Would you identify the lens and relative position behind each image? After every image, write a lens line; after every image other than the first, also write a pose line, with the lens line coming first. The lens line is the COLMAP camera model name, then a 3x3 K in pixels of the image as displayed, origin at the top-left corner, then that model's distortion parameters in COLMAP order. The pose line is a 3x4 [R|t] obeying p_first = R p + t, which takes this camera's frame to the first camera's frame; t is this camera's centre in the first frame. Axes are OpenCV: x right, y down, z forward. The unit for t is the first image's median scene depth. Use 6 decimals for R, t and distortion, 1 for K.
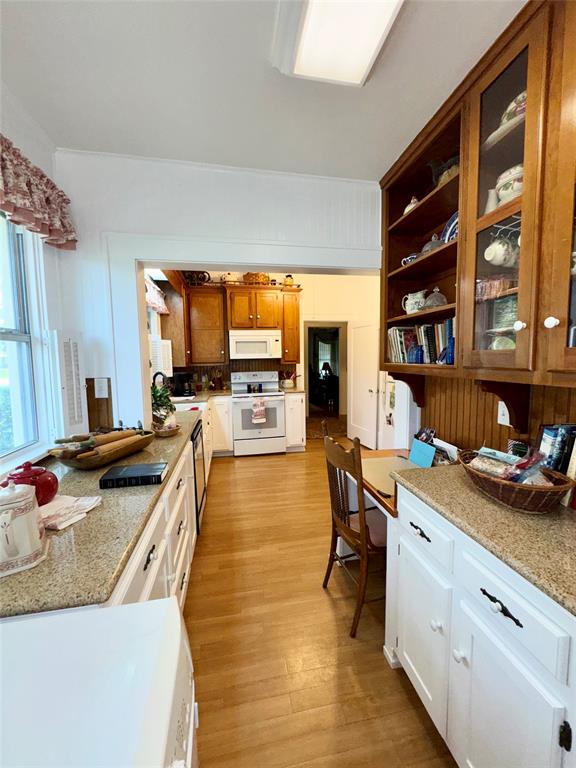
lens RADIAL K [[312.7, 0, 289.0], [0, 312.7, 383.1], [0, 0, 1]] dist [0.003359, -0.000328]
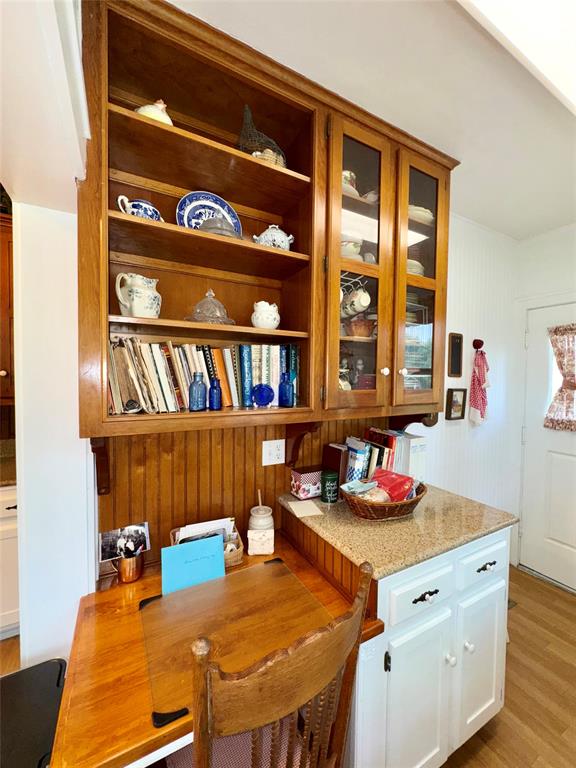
lens RADIAL K [[312.7, 0, 287.6], [0, 312.7, 382.7], [0, 0, 1]] dist [0.003359, -0.000328]
pose [[-0.308300, 0.002411, 0.951286, -0.265577], [0.080587, 0.996468, 0.023592, -0.156153], [-0.947870, 0.083935, -0.307406, 1.445692]]
